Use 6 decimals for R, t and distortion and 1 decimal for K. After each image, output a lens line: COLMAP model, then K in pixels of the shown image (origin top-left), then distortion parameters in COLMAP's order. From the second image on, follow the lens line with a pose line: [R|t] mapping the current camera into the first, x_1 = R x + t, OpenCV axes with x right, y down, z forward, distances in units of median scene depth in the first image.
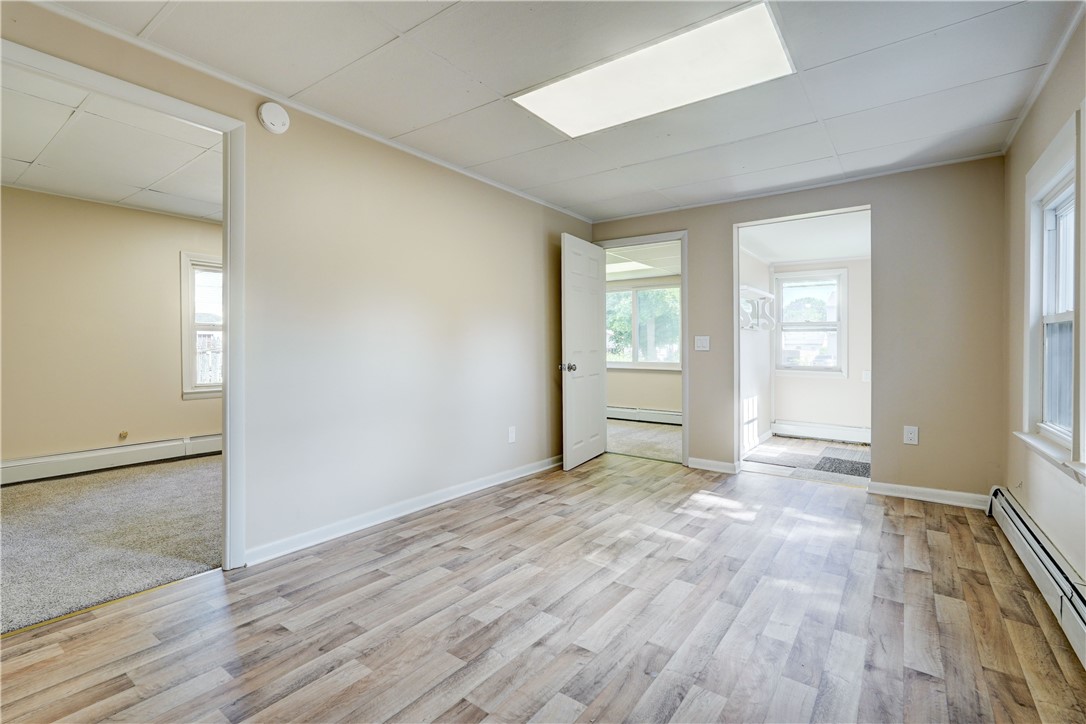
lens RADIAL K [[510.2, 0, 481.0], [0, 510.2, 336.1], [0, 0, 1]] dist [-0.004477, 0.003120]
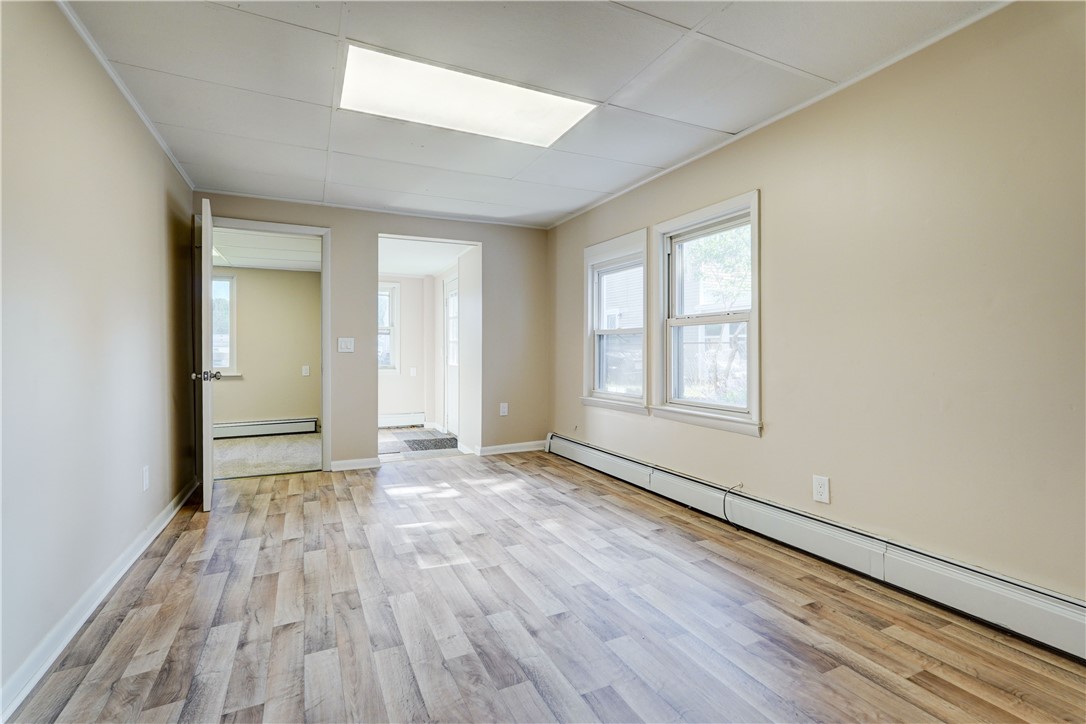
lens RADIAL K [[510.2, 0, 562.2], [0, 510.2, 350.9], [0, 0, 1]] dist [-0.004477, 0.003120]
pose [[0.404491, -0.008601, 0.914501, -0.517021], [-0.016007, 0.999736, 0.016483, 0.003147], [-0.914402, -0.021306, 0.404247, 0.337315]]
